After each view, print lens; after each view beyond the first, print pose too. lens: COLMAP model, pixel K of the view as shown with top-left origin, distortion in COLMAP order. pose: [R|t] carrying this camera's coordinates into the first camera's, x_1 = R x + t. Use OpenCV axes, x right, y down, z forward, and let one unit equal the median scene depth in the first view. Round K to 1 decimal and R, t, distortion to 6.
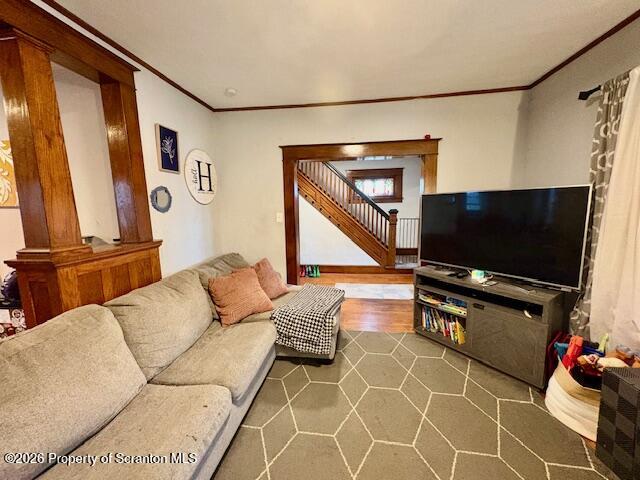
lens RADIAL K [[252.9, 0, 319.2], [0, 252.9, 238.6], [0, 0, 1]] dist [-0.001111, 0.000943]
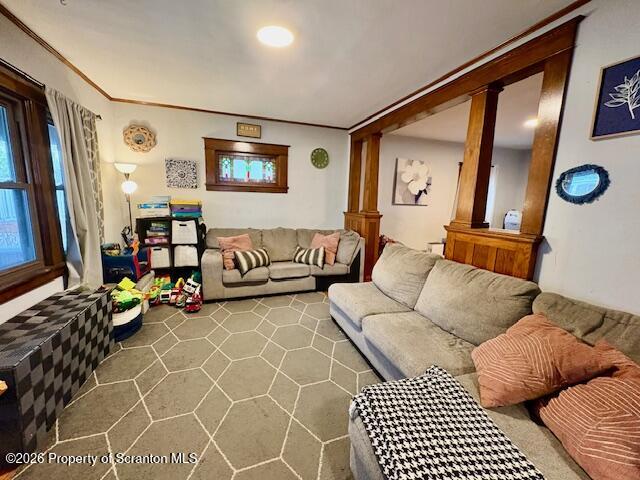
lens RADIAL K [[252.9, 0, 319.3], [0, 252.9, 240.4], [0, 0, 1]] dist [-0.001111, 0.000943]
pose [[-0.885967, 0.069422, -0.458522, 0.236321], [-0.071540, 0.956437, 0.283039, -0.107569], [0.458197, 0.283566, -0.842405, 0.912838]]
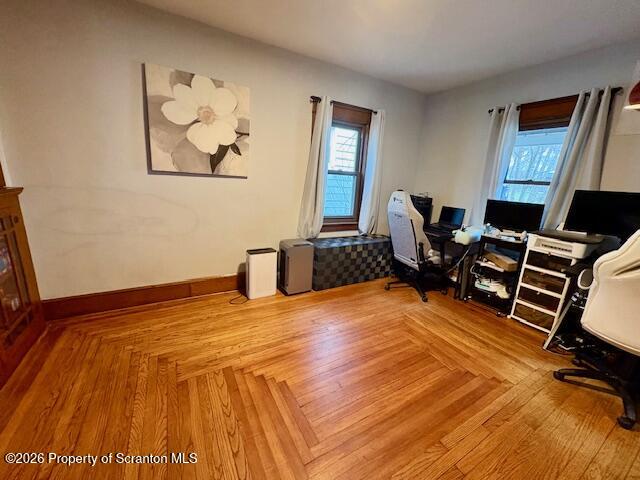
lens RADIAL K [[252.9, 0, 319.4], [0, 252.9, 239.4], [0, 0, 1]] dist [-0.001111, 0.000943]
pose [[-0.785240, 0.121036, -0.607247, -0.833406], [-0.126672, 0.928566, 0.348883, -0.042206], [0.606096, 0.350878, -0.713815, 0.600453]]
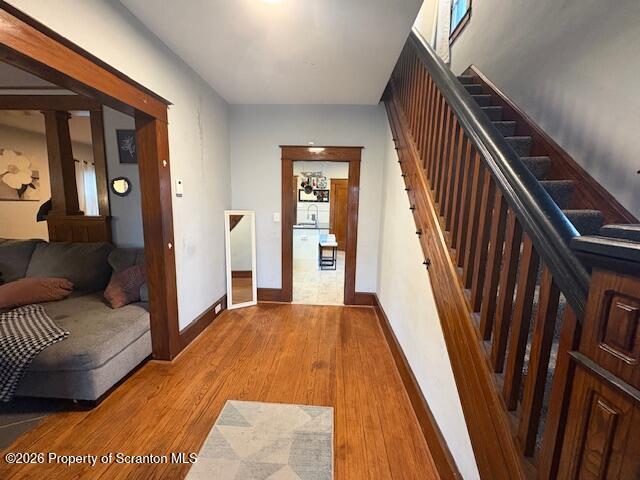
lens RADIAL K [[252.9, 0, 319.6], [0, 252.9, 238.1], [0, 0, 1]] dist [-0.001111, 0.000943]
pose [[0.092834, 0.150672, -0.984215, 0.570881], [-0.155057, 0.978612, 0.135189, -0.162519], [0.983534, 0.140059, 0.114211, 1.338236]]
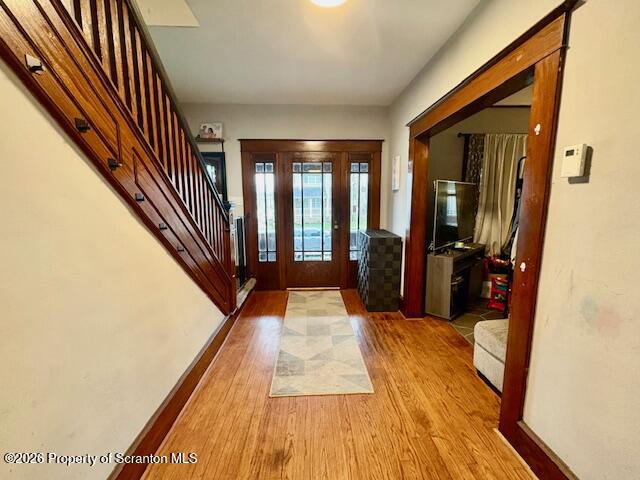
lens RADIAL K [[269.2, 0, 320.1], [0, 269.2, 241.2], [0, 0, 1]] dist [-0.000387, 0.000025]
pose [[-0.183622, -0.129271, 0.974460, -0.451649], [0.144379, 0.977017, 0.156817, -0.146266], [-0.972336, 0.169487, -0.160738, 1.408334]]
